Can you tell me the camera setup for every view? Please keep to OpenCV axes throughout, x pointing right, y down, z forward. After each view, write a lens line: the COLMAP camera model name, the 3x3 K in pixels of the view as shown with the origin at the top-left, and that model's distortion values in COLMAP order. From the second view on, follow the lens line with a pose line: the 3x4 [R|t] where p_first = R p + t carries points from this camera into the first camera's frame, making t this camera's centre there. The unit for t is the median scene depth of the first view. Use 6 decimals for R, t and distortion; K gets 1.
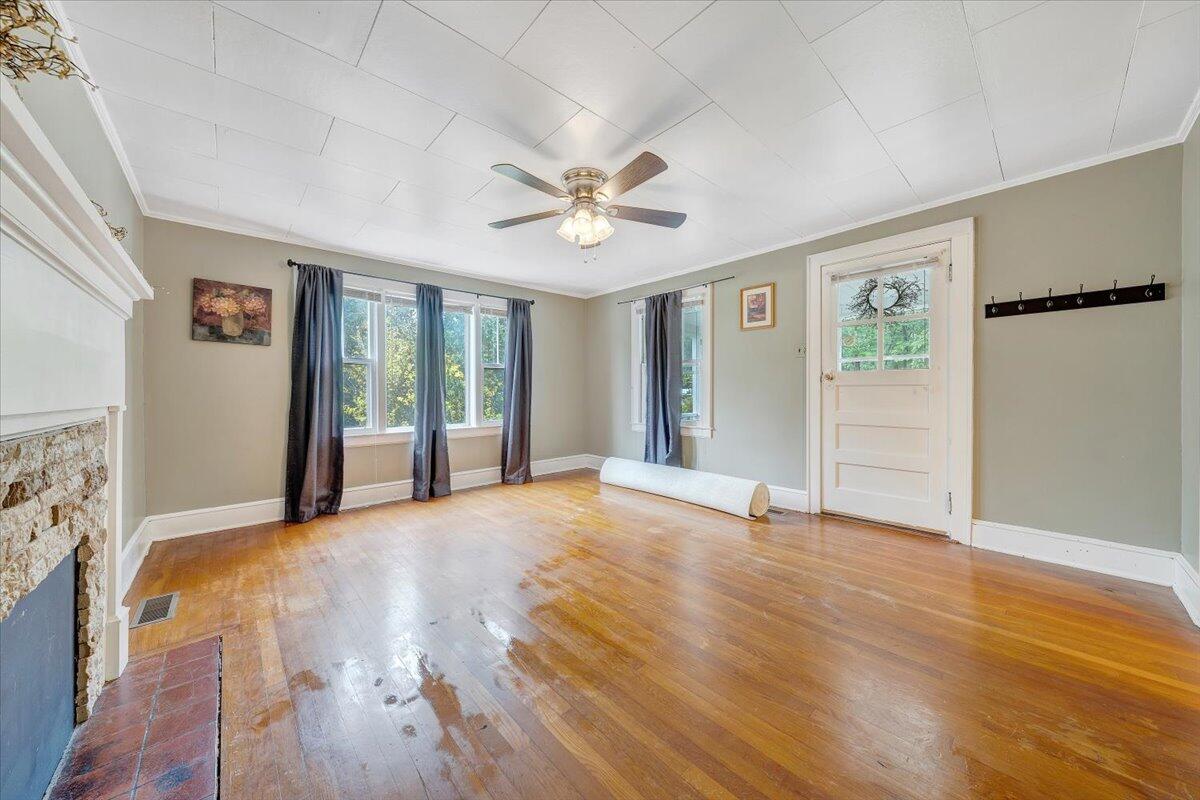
lens RADIAL K [[412.3, 0, 605.5], [0, 412.3, 391.5], [0, 0, 1]] dist [0.002822, -0.000127]
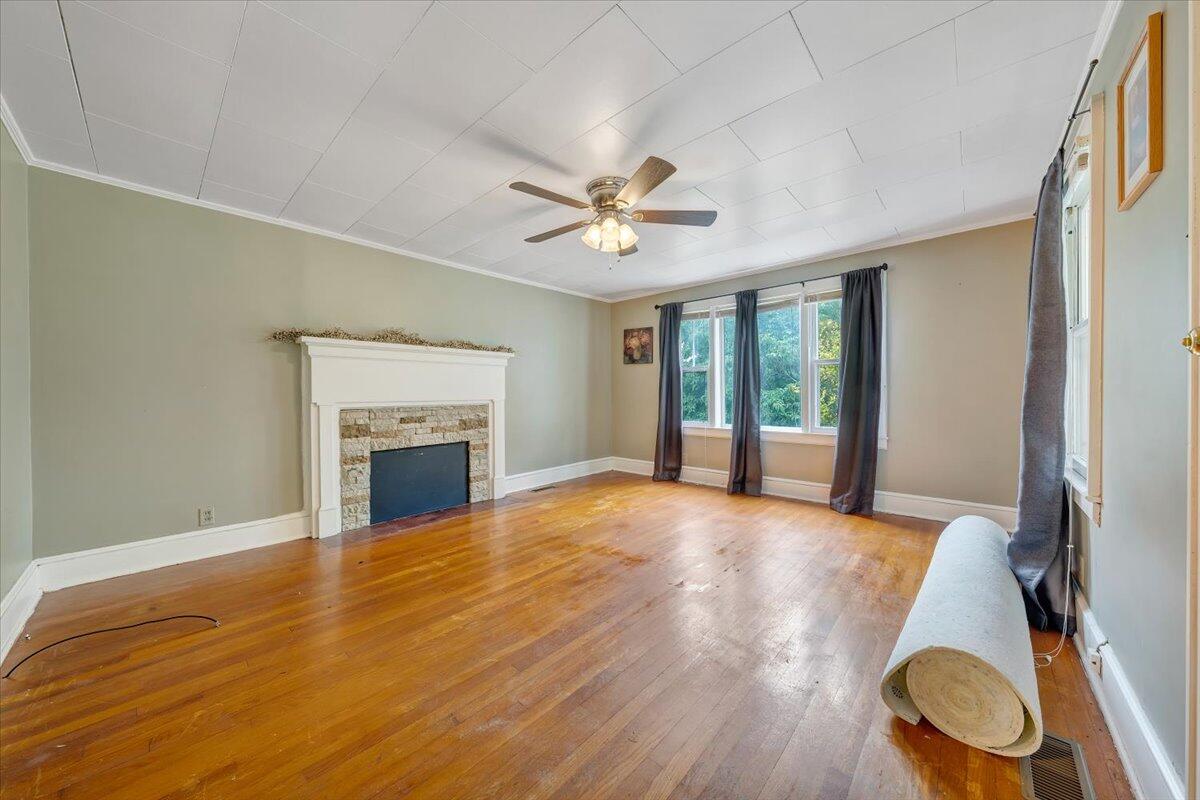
lens RADIAL K [[412.3, 0, 598.3], [0, 412.3, 395.2], [0, 0, 1]] dist [0.002822, -0.000127]
pose [[0.074907, 0.012467, -0.997113, 0.703930], [0.002497, 0.999916, 0.012690, -0.009574], [0.997187, -0.003440, 0.074870, 0.657699]]
